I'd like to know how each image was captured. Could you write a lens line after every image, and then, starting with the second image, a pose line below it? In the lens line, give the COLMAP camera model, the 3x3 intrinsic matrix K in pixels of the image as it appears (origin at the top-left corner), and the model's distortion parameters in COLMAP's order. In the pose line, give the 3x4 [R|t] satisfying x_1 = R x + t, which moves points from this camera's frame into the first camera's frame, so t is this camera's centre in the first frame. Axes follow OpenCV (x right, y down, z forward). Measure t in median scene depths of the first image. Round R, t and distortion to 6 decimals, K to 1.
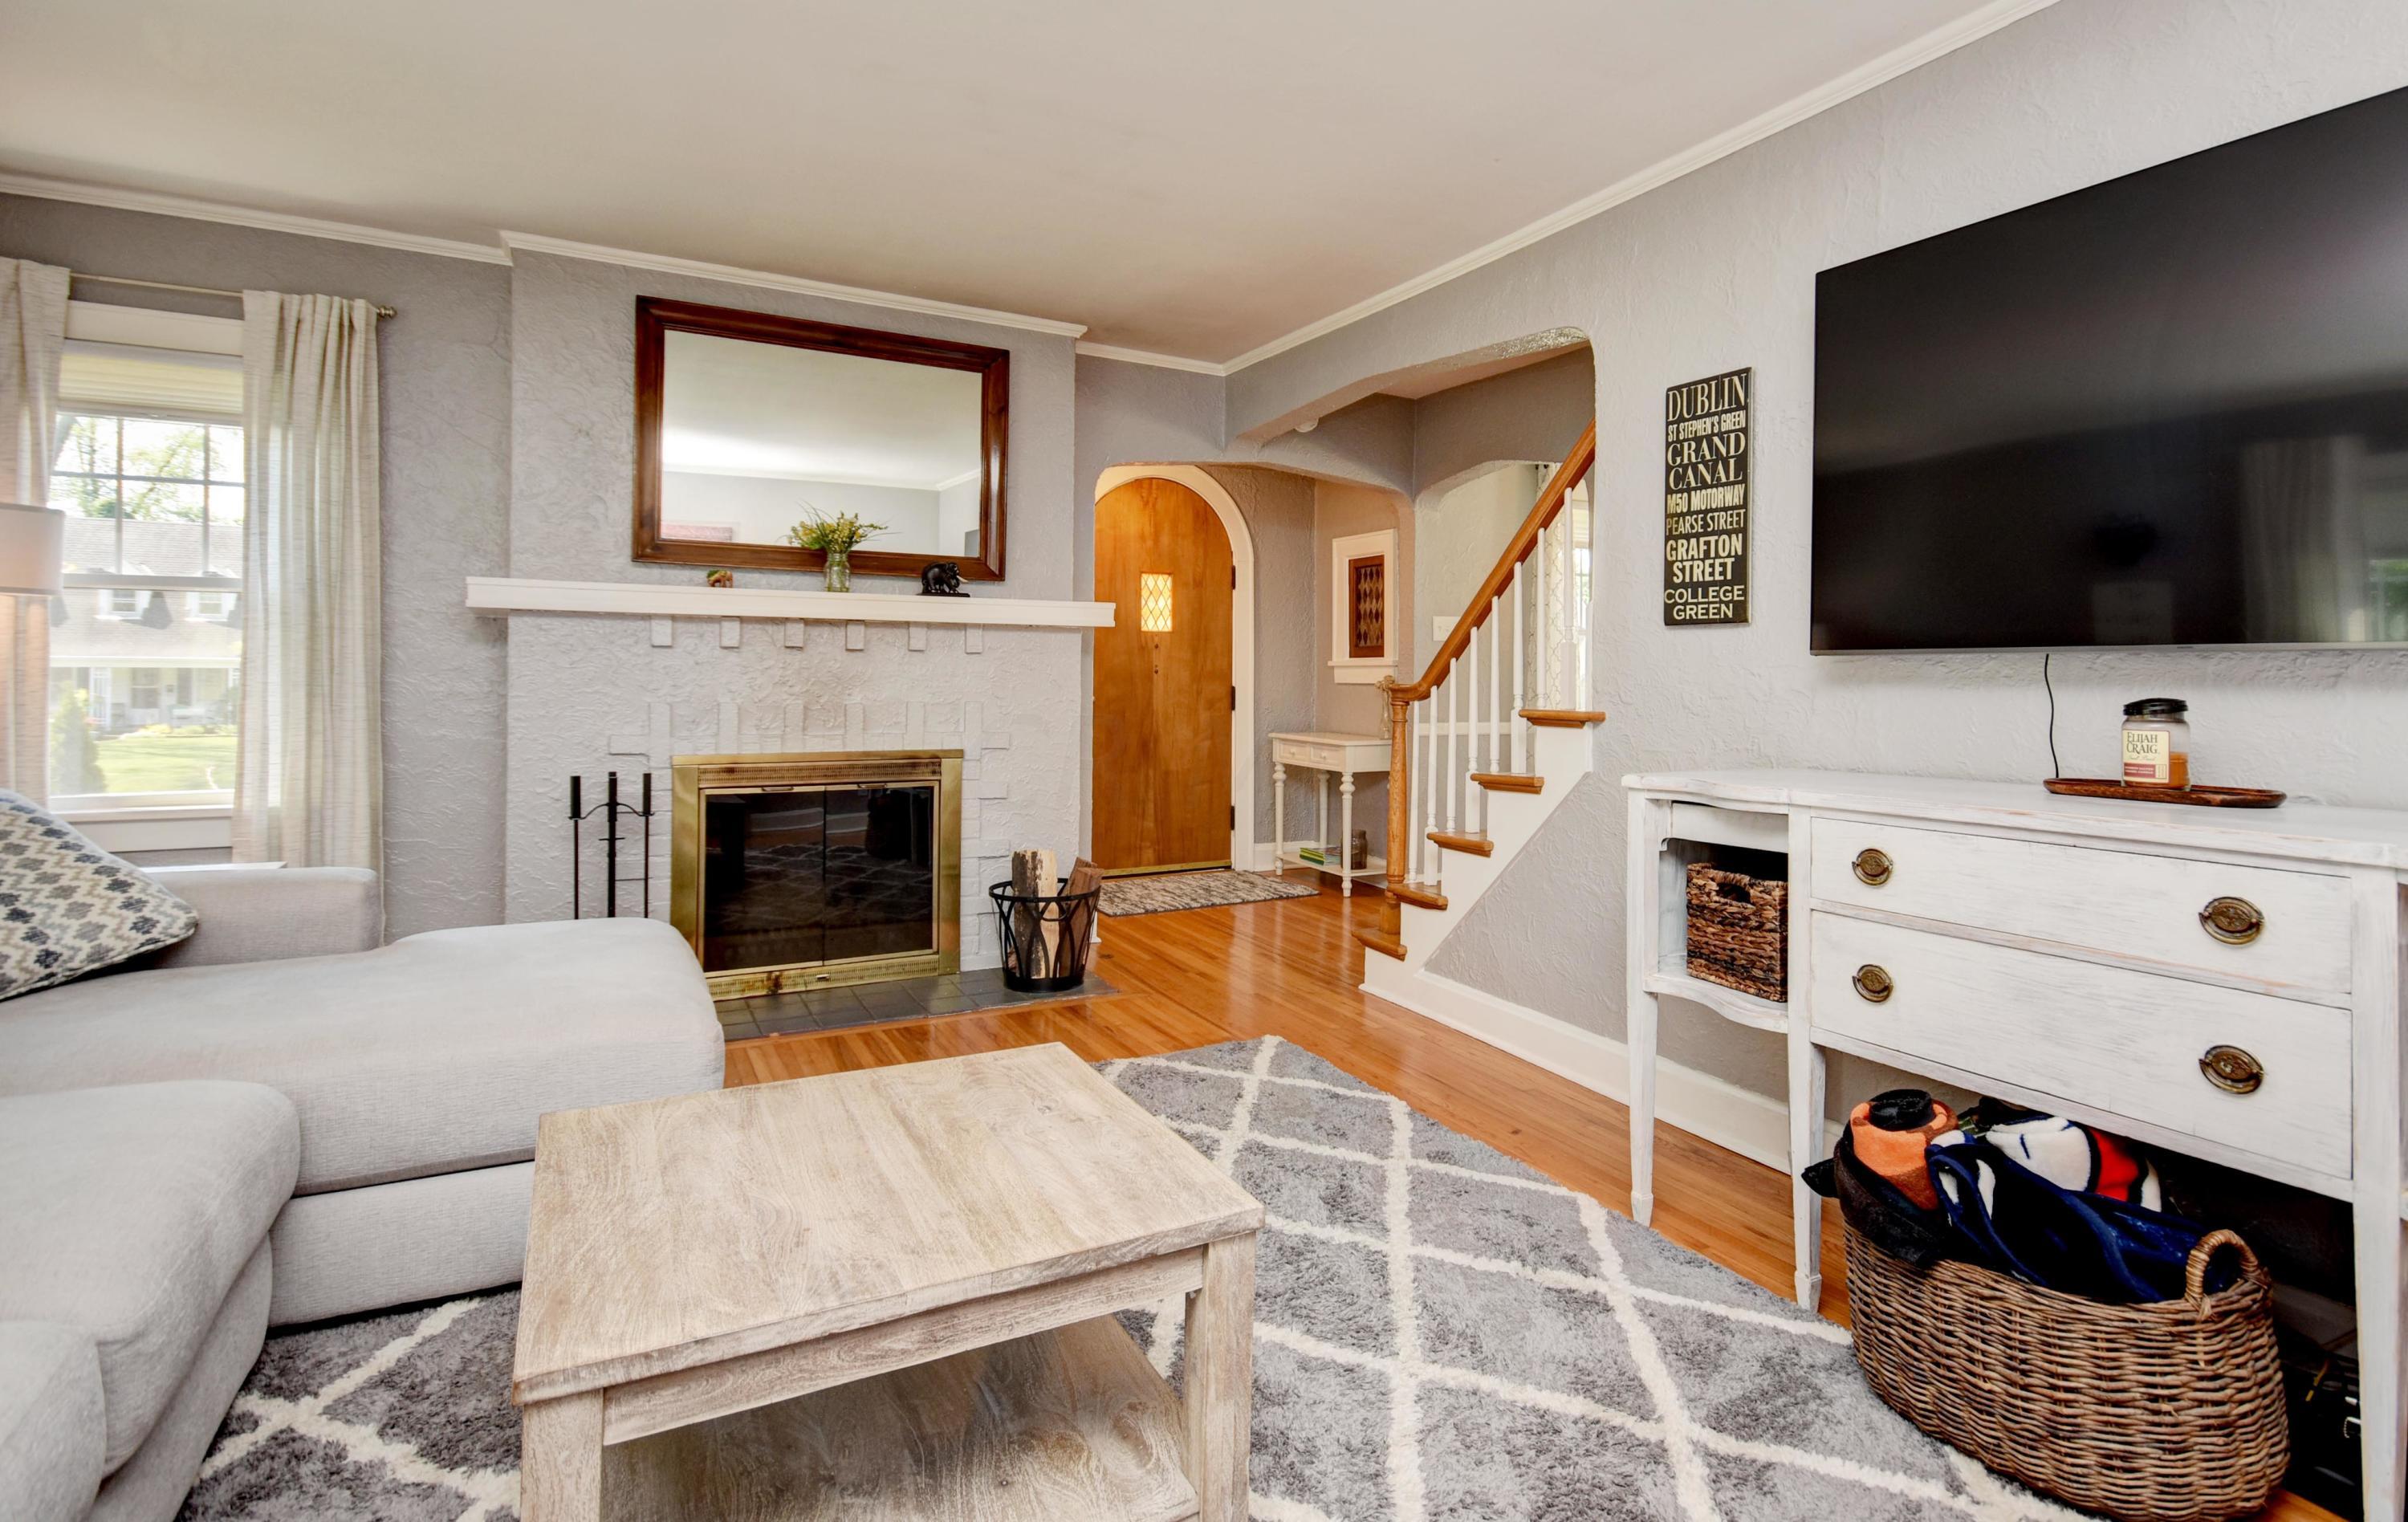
lens RADIAL K [[1239.7, 0, 1334.5], [0, 1239.7, 668.7], [0, 0, 1]] dist [0.000724, -0.003322]
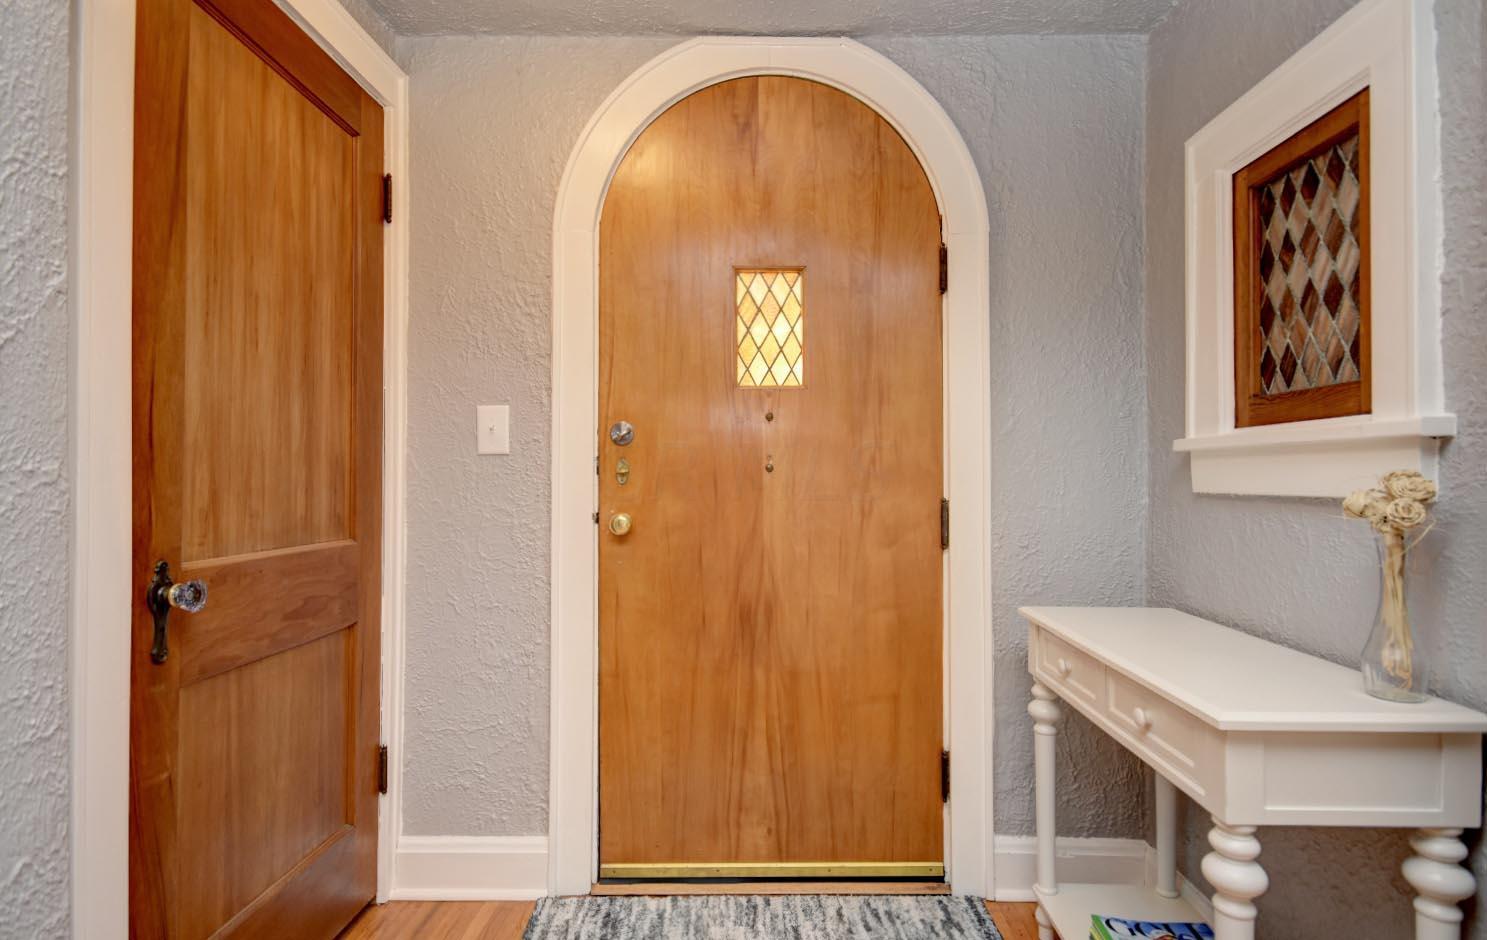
lens RADIAL K [[742.4, 0, 759.6], [0, 742.4, 472.2], [0, 0, 1]] dist [-0.001509, 0.000445]
pose [[0.856775, -0.002844, -0.515682, 0.004453], [0.006662, 0.999962, 0.005553, 0.001800], [0.515647, -0.008193, 0.856762, 0.739213]]
